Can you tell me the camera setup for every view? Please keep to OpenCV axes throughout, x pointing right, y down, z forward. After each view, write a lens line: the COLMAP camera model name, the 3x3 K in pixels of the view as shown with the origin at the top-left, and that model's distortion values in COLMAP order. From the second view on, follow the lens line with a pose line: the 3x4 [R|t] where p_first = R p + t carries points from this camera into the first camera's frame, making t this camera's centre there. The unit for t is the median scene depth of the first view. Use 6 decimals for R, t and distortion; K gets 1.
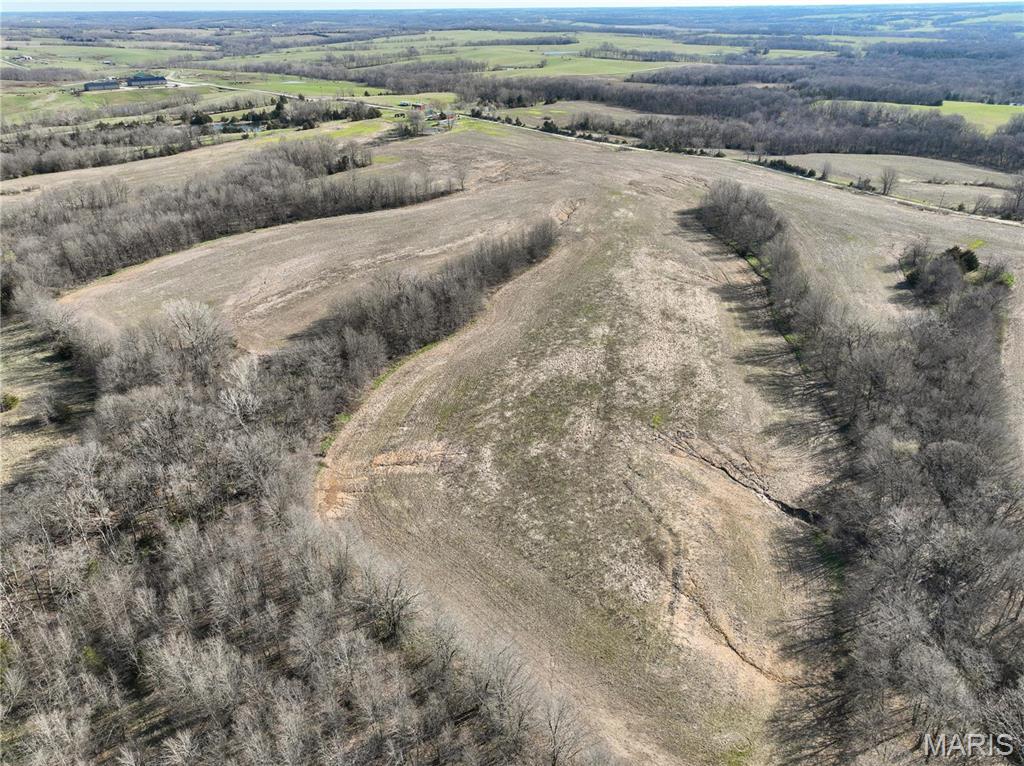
lens RADIAL K [[751.3, 0, 512.0], [0, 751.3, 383.0], [0, 0, 1]] dist [0.006931, 0.008786]
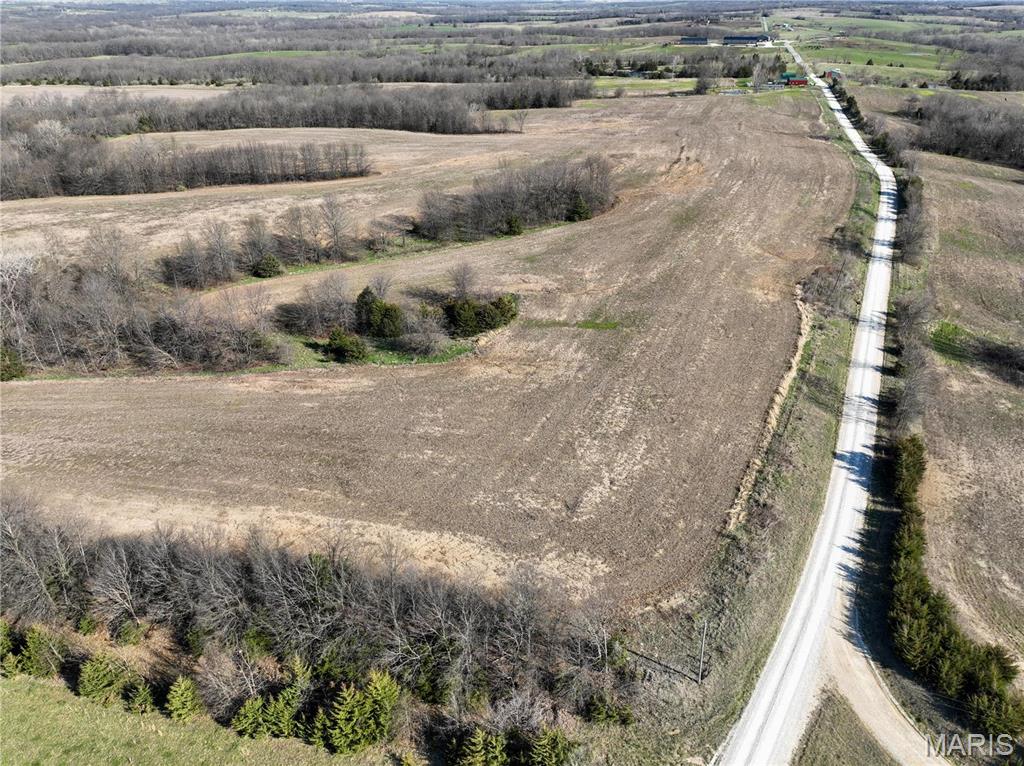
lens RADIAL K [[739.6, 0, 512.0], [0, 739.6, 383.0], [0, 0, 1]] dist [-0.005670, 0.026258]
pose [[0.513811, 0.408426, -0.754445, 1.071479], [-0.388655, 0.894802, 0.219719, -0.256574], [0.764818, 0.180325, 0.618496, 0.698151]]
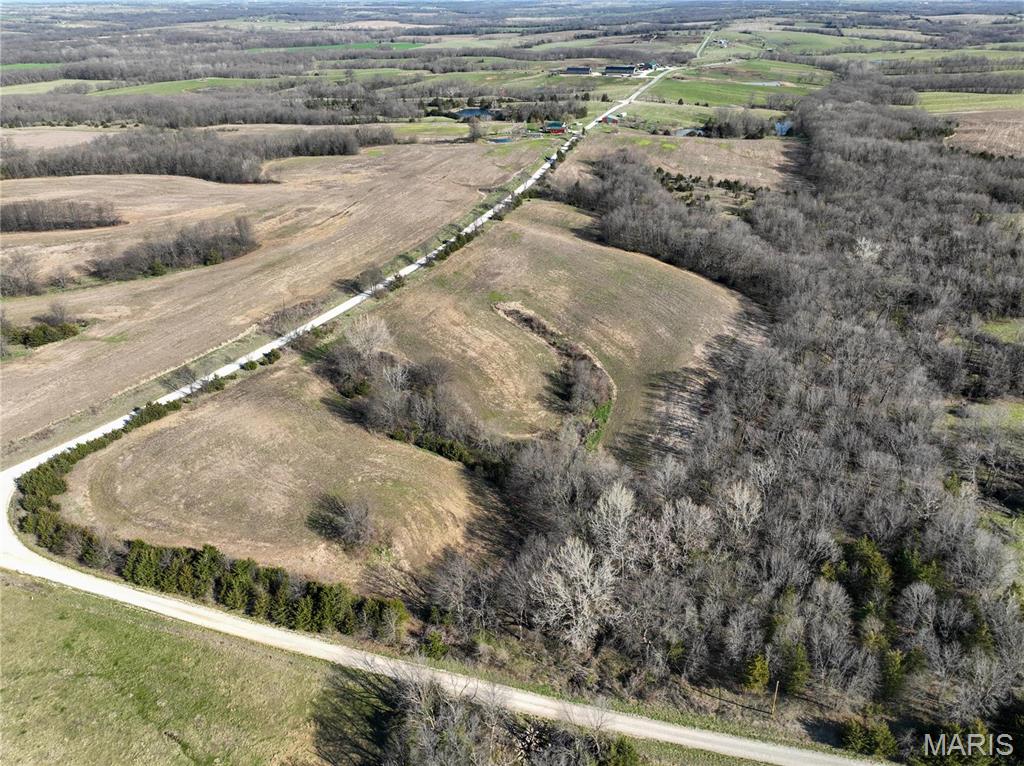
lens RADIAL K [[738.7, 0, 522.5], [0, 738.7, 382.1], [0, 0, 1]] dist [-0.001798, 0.017652]
pose [[0.509551, 0.408451, -0.757315, 1.659841], [-0.385506, 0.895239, 0.223456, -0.557226], [0.769248, 0.178087, 0.613630, 0.913061]]
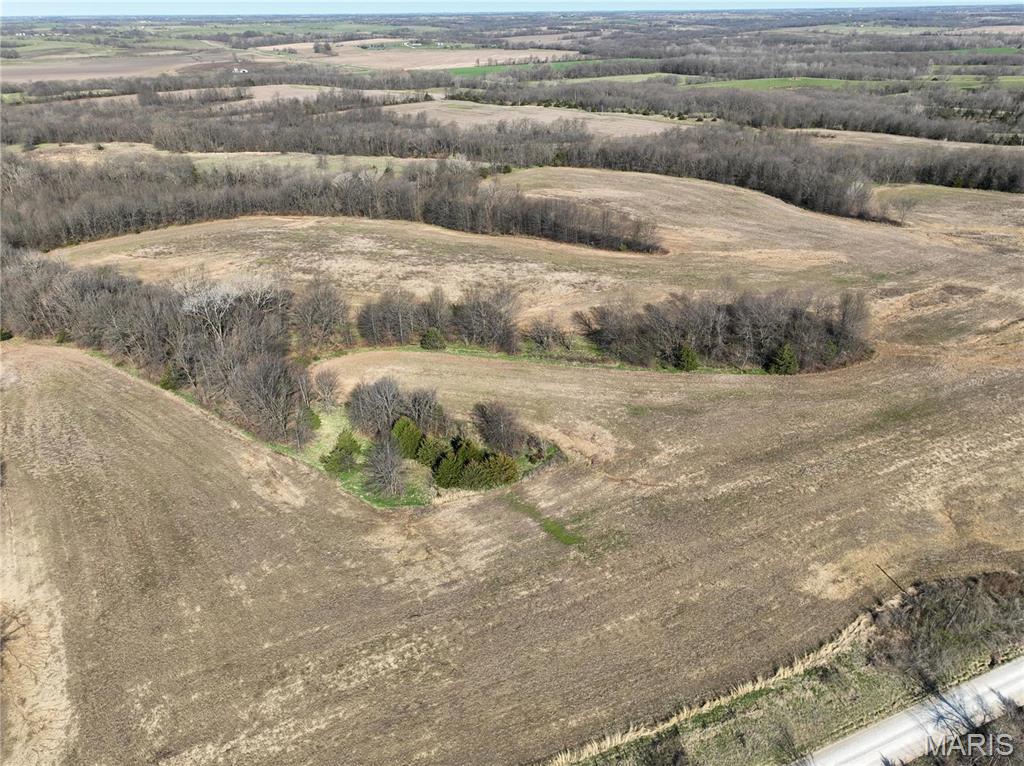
lens RADIAL K [[738.7, 0, 522.5], [0, 738.7, 382.1], [0, 0, 1]] dist [-0.001798, 0.017652]
pose [[-0.158827, 0.457367, -0.874980, 1.025860], [-0.434697, 0.763313, 0.477903, -0.471835], [0.886461, 0.456255, 0.077581, 0.981982]]
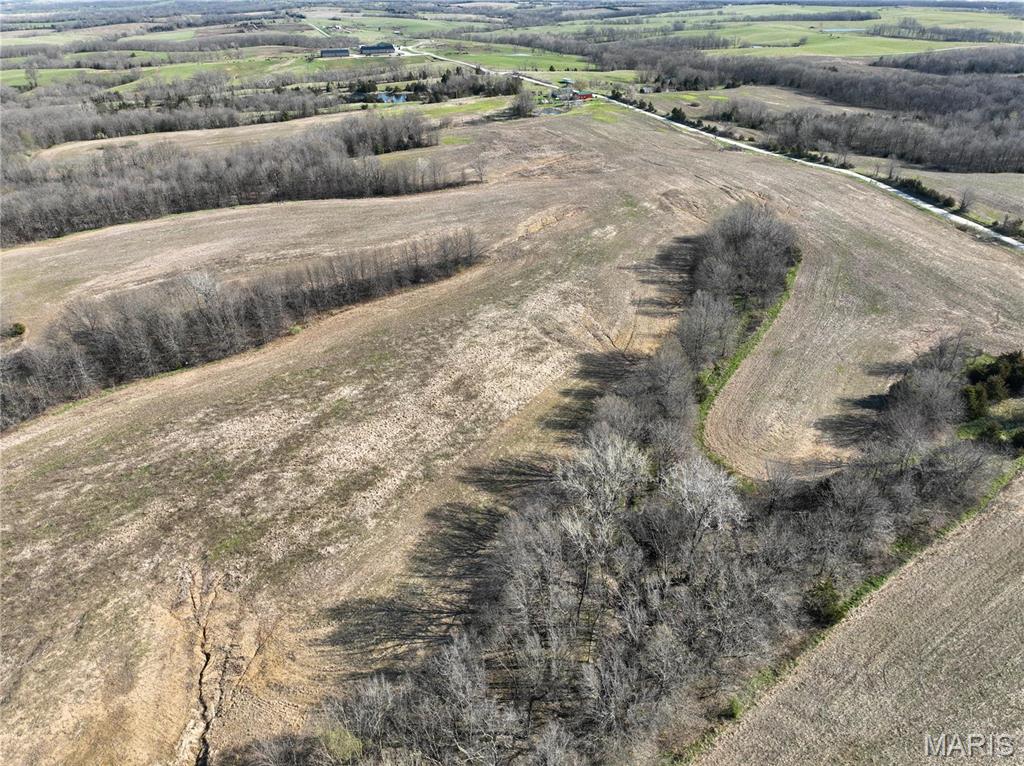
lens RADIAL K [[739.6, 0, 512.0], [0, 739.6, 383.0], [0, 0, 1]] dist [-0.005670, 0.026258]
pose [[0.921853, 0.182880, -0.341676, 0.436311], [-0.171173, 0.983135, 0.064385, -0.129046], [0.347688, -0.000868, 0.937610, 0.300938]]
